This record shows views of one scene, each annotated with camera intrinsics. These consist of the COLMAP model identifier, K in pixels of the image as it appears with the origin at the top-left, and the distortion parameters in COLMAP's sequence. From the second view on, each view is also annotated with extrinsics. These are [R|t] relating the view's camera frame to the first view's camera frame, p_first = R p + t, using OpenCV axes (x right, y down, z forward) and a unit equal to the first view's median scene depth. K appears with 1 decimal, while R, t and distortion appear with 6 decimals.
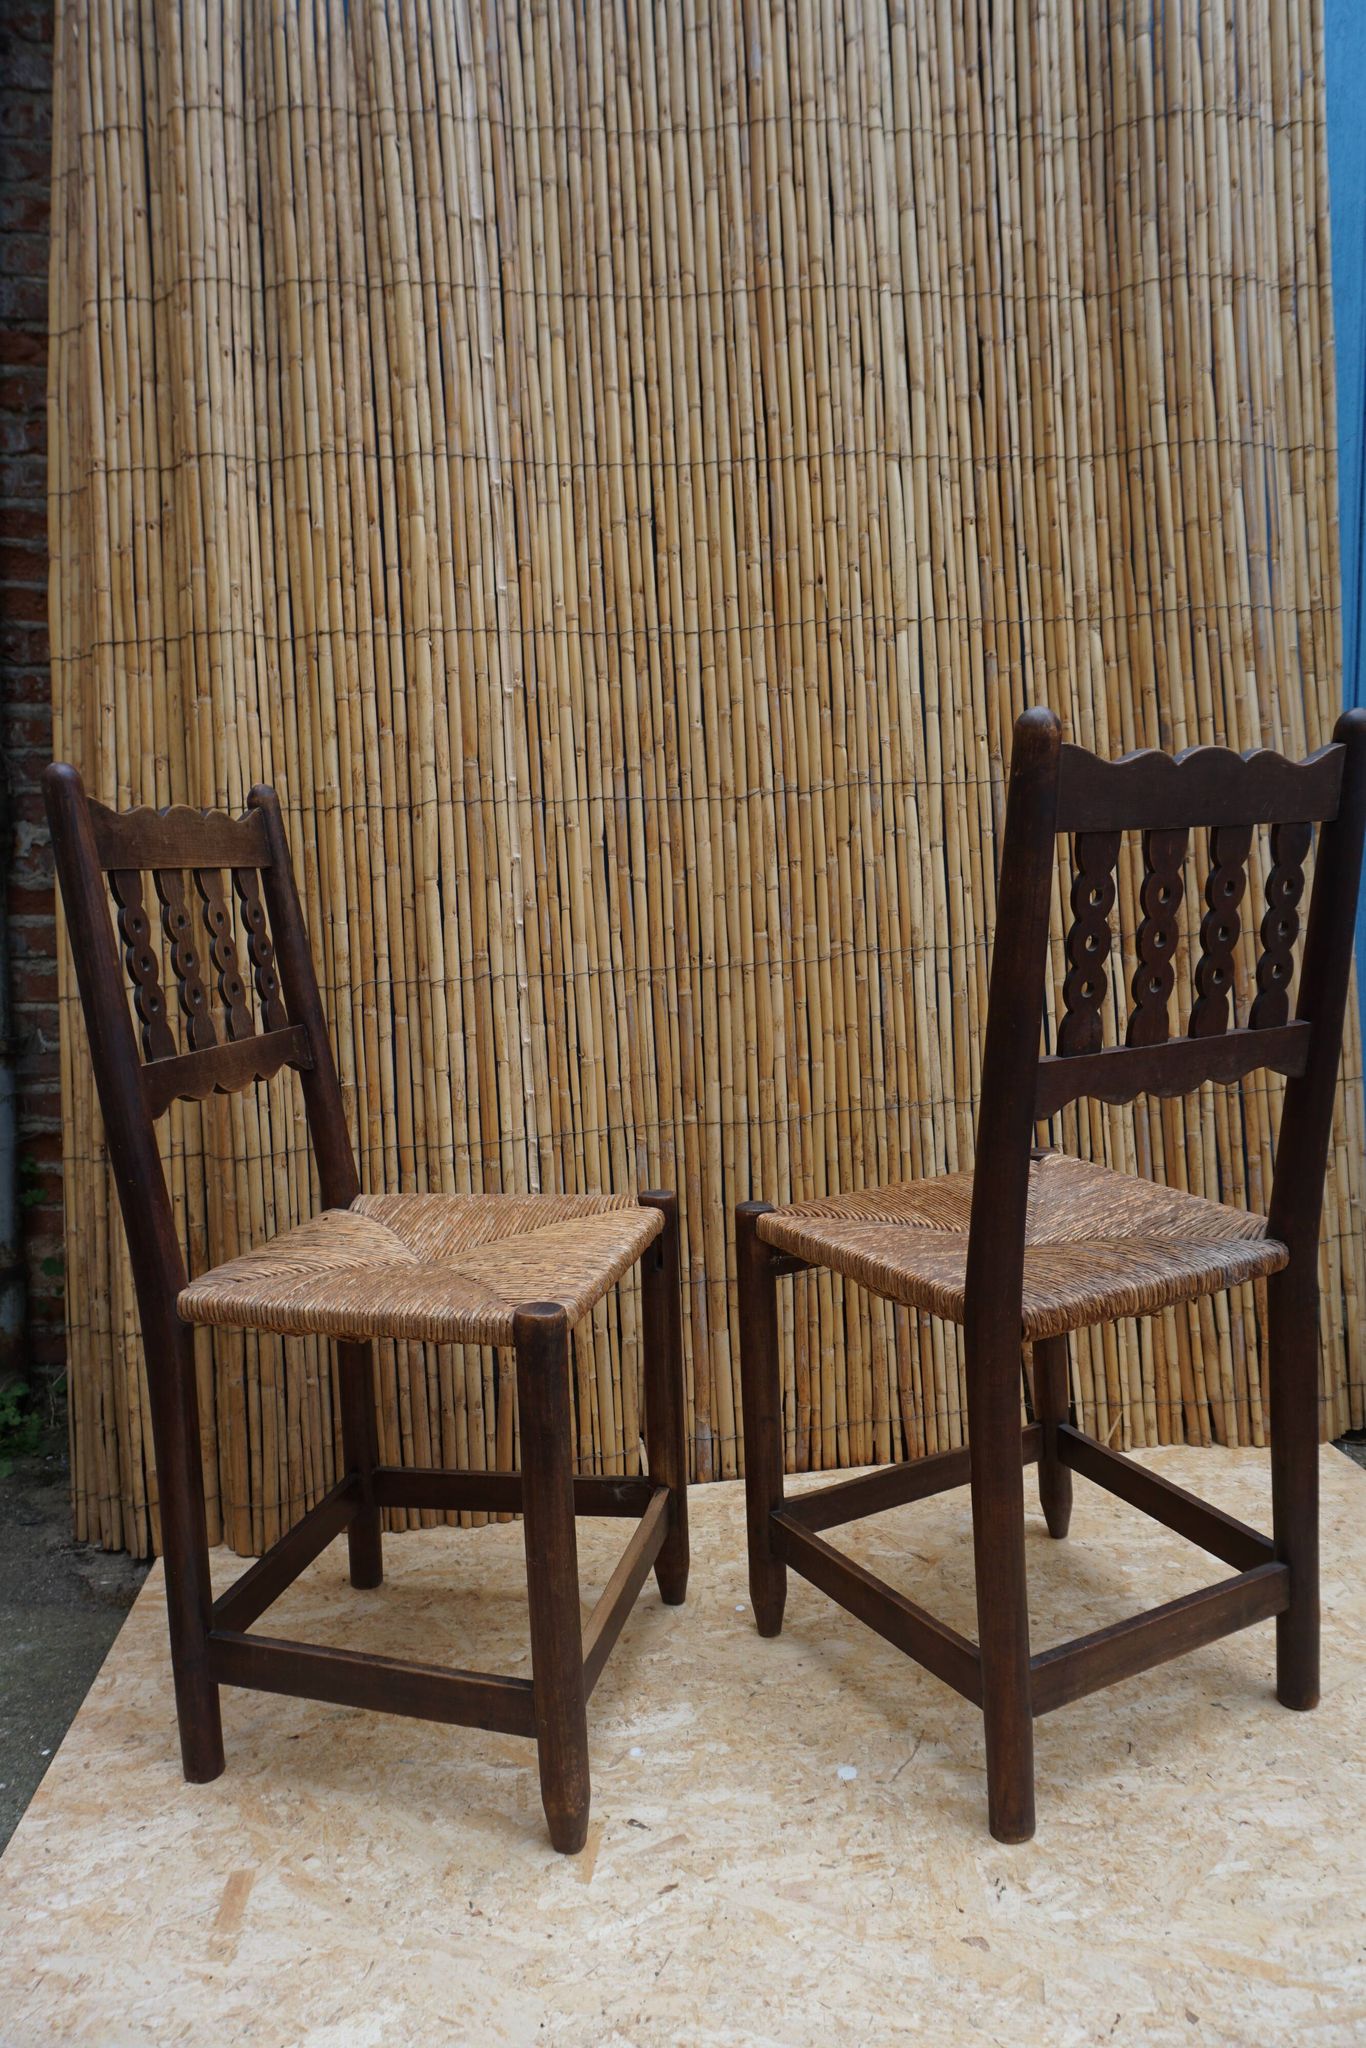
lens RADIAL K [[1373.3, 0, 673.5], [0, 1373.3, 1027.4], [0, 0, 1]] dist [-0.050059, 0.029876]
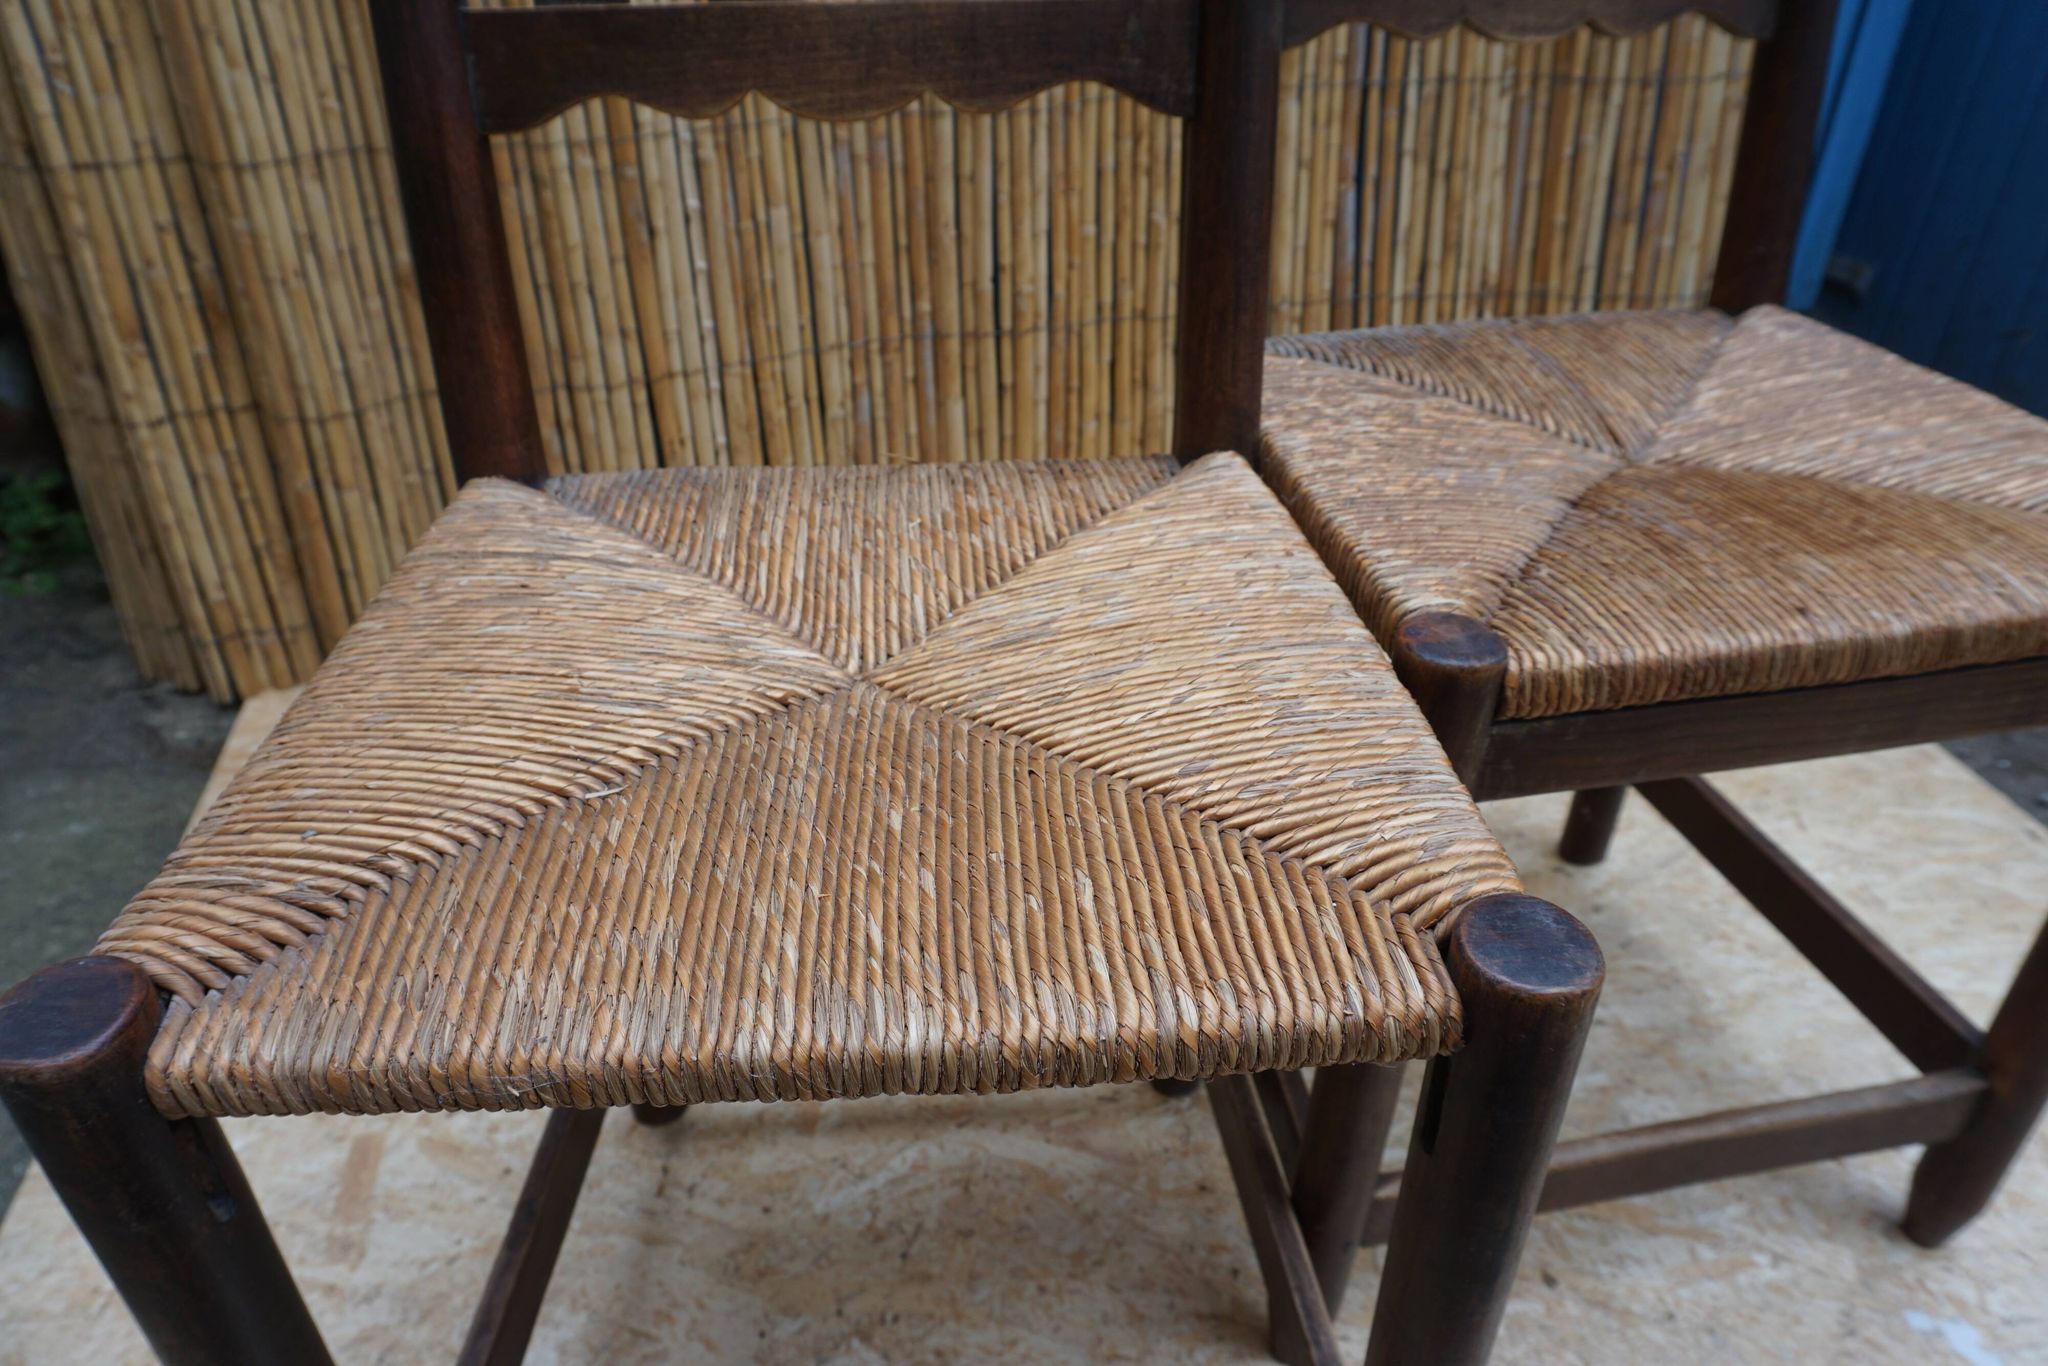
lens RADIAL K [[1373.3, 0, 1018.0], [0, 1373.3, 682.4], [0, 0, 1]] dist [-0.050059, 0.029876]
pose [[0.995211, -0.026477, 0.094100, -0.006800], [-0.018420, 0.894582, 0.446525, 0.019105], [-0.096003, -0.446120, 0.889809, 0.248763]]
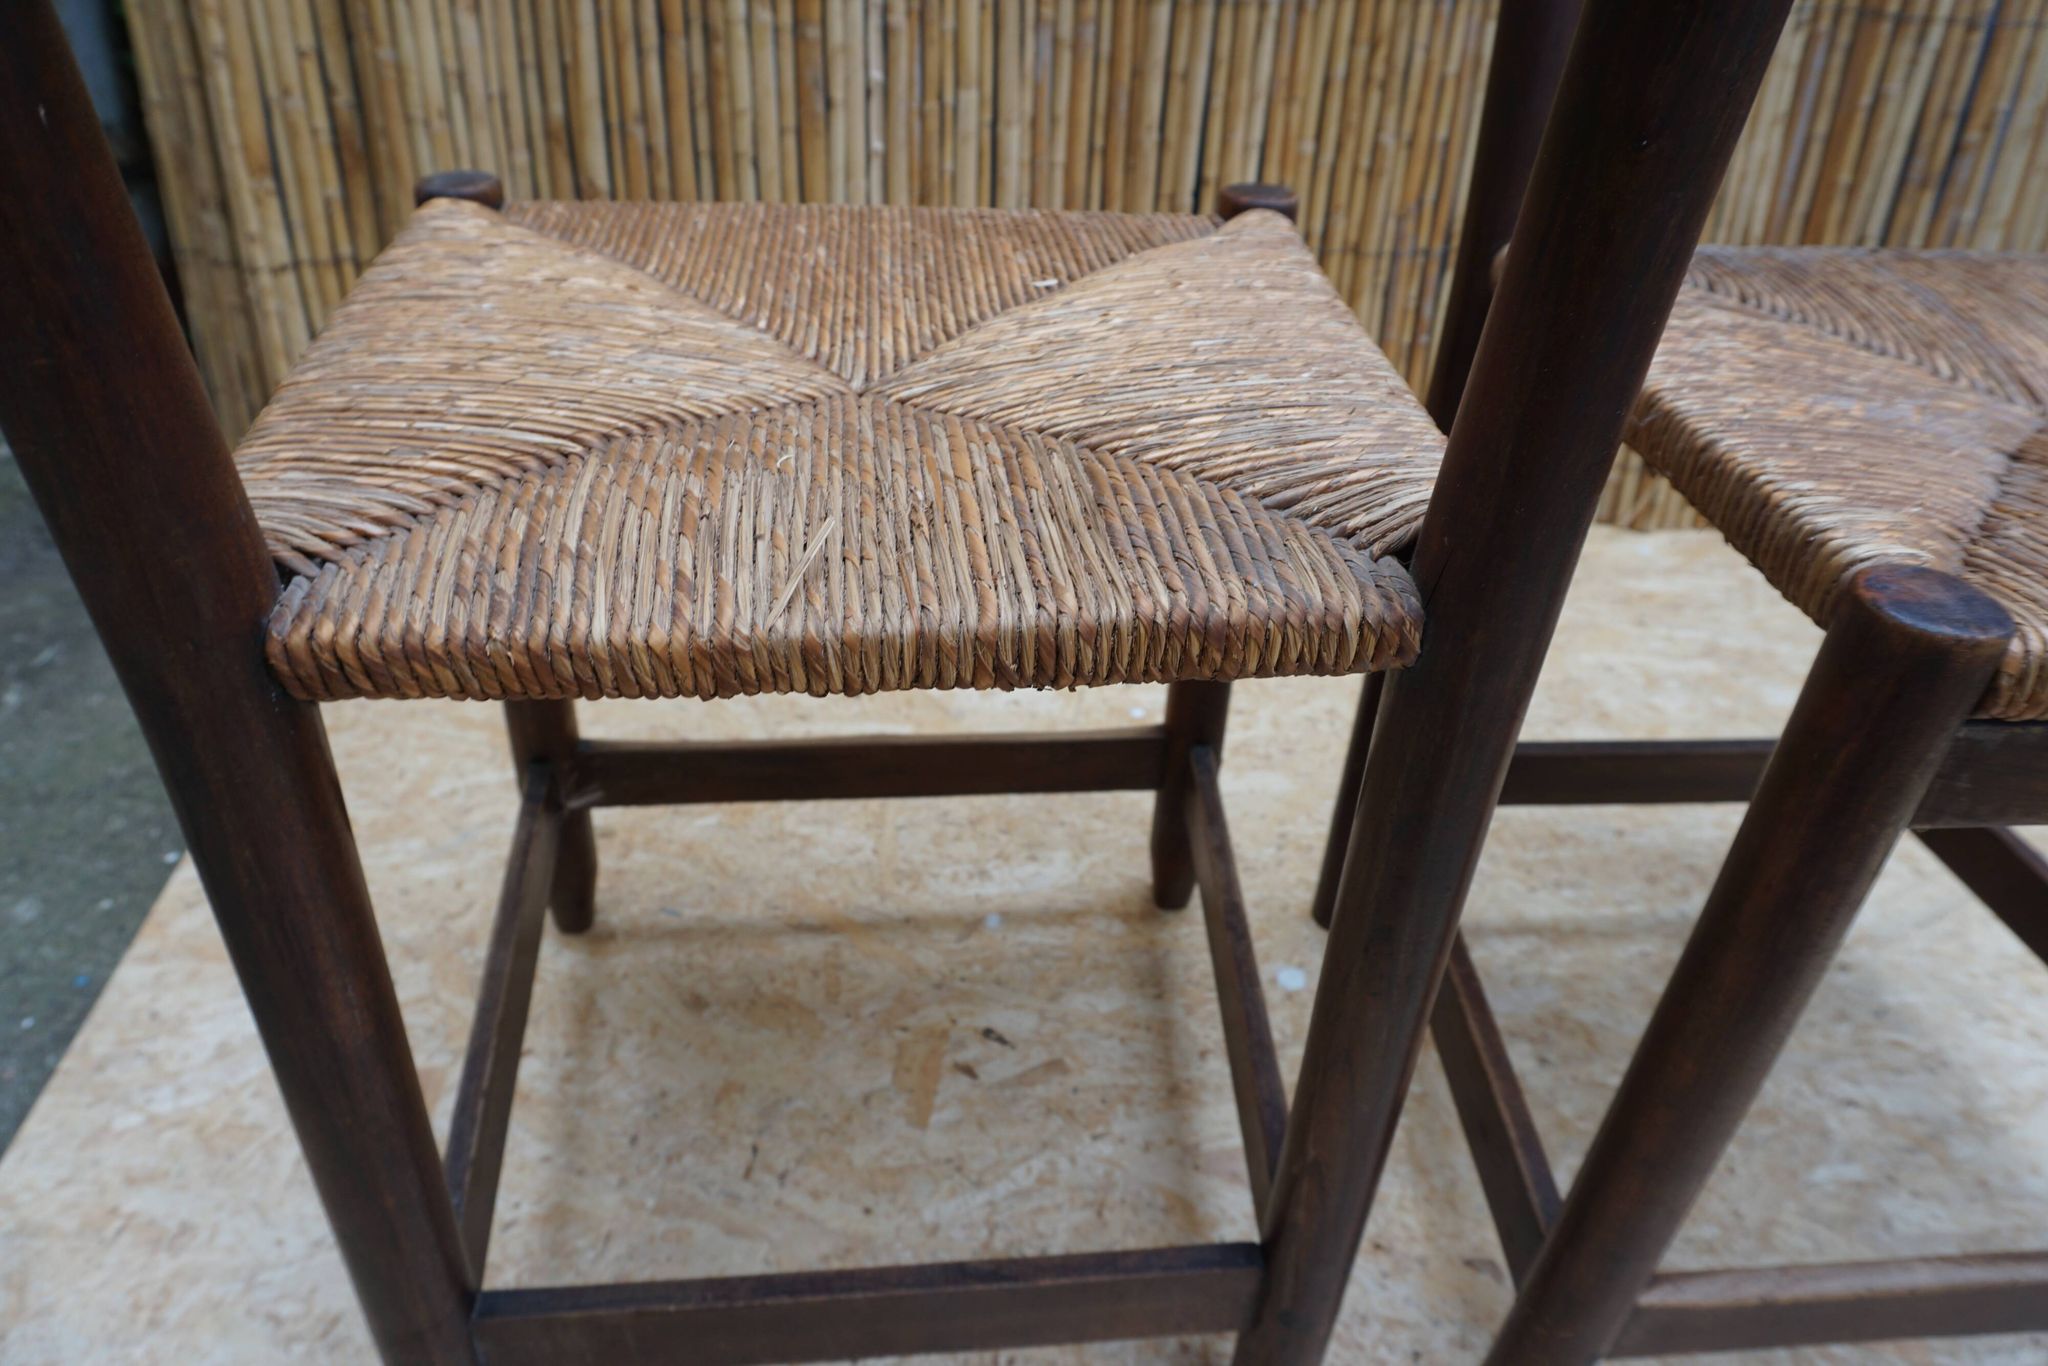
lens RADIAL K [[1373.3, 0, 1021.4], [0, 1373.3, 679.8], [0, 0, 1]] dist [-0.050059, 0.029876]
pose [[0.996916, 0.072174, 0.030816, -0.033206], [-0.078224, 0.882365, 0.464018, 0.064395], [0.006299, -0.464998, 0.885290, 0.311898]]
